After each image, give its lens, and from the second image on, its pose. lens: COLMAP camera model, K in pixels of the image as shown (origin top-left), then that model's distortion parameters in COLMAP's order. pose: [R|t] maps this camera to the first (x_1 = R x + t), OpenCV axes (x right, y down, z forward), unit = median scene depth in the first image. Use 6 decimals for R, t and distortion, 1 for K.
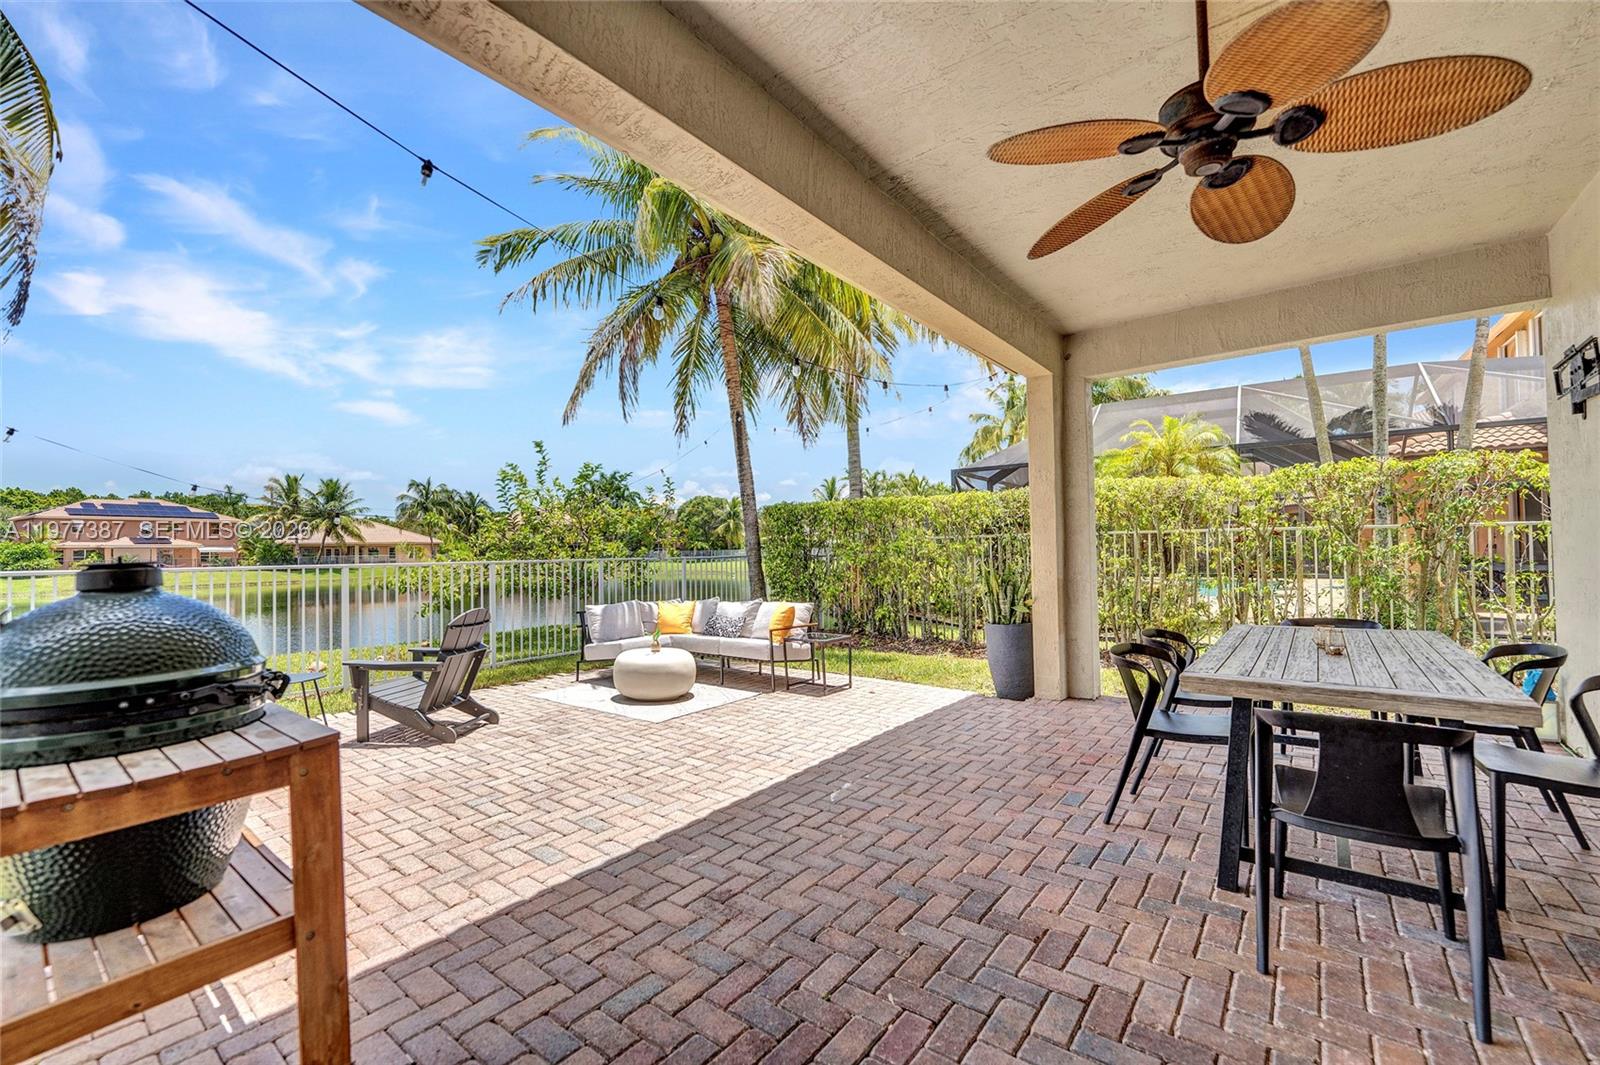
lens RADIAL K [[658.2, 0, 801.1], [0, 658.2, 539.1], [0, 0, 1]] dist [-0.001305, -0.000462]
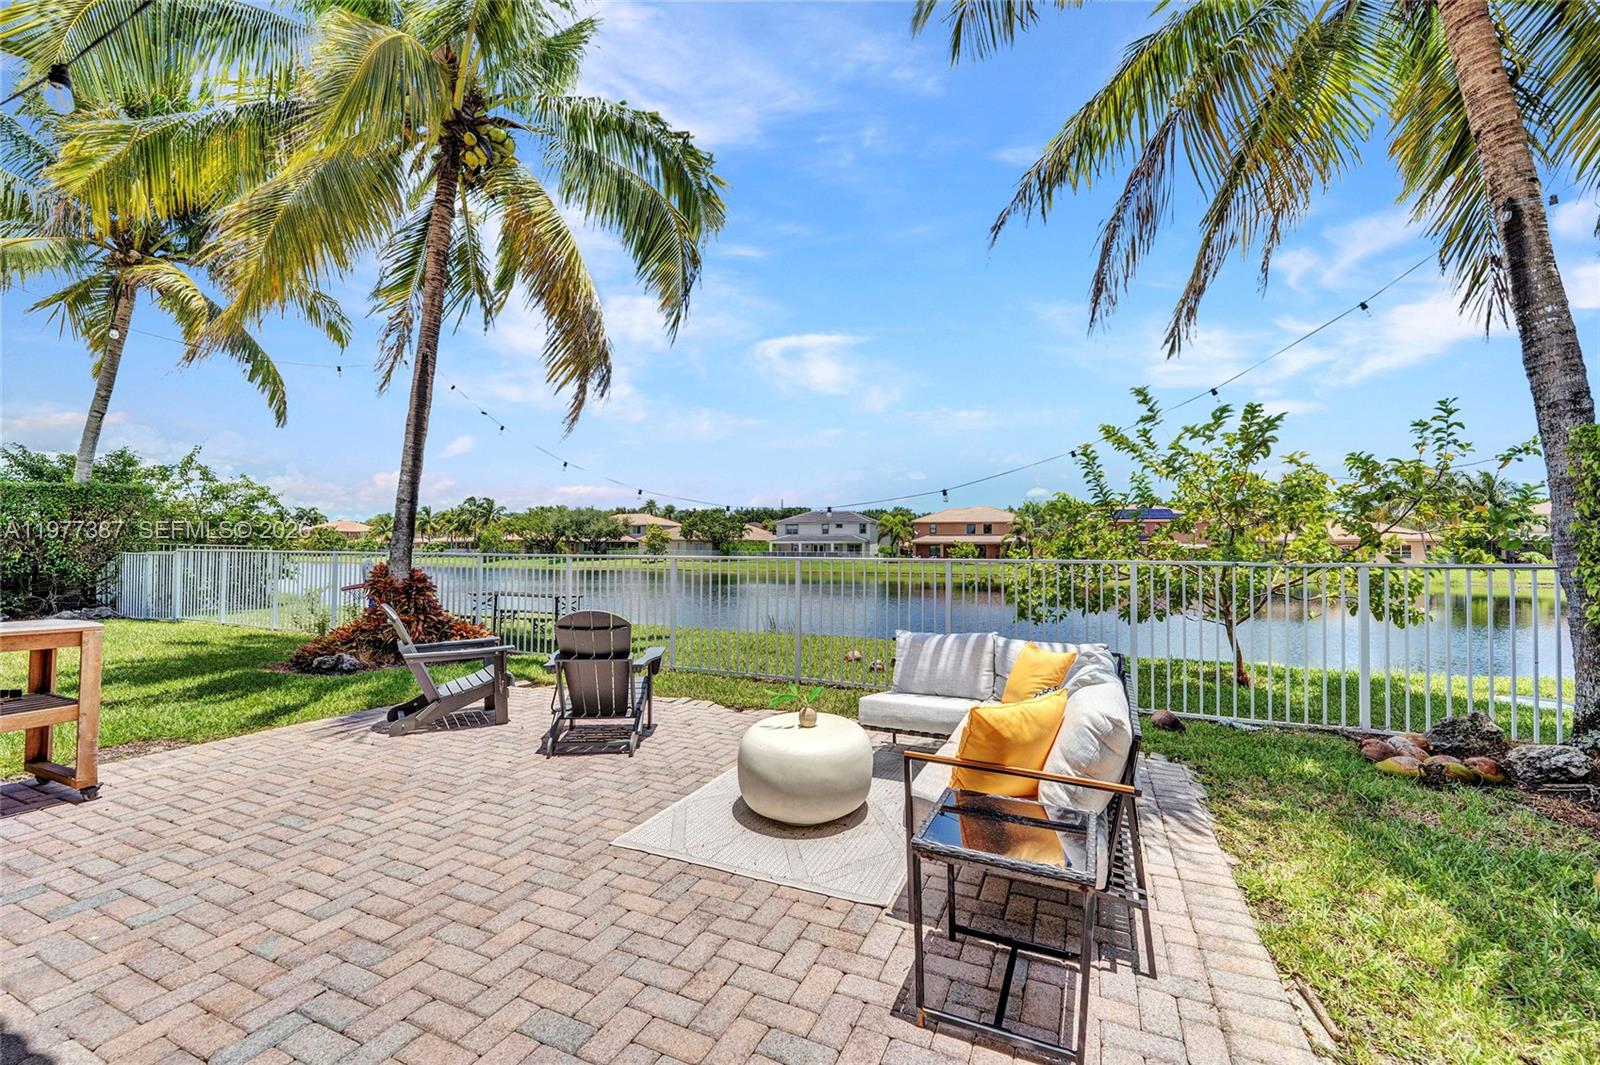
lens RADIAL K [[658.2, 0, 798.2], [0, 658.2, 531.1], [0, 0, 1]] dist [-0.001305, -0.000462]
pose [[0.226167, -0.016539, -0.973948, 0.391875], [0.005698, 0.999861, -0.015655, 0.019807], [0.974072, -0.002009, 0.226230, 1.074475]]
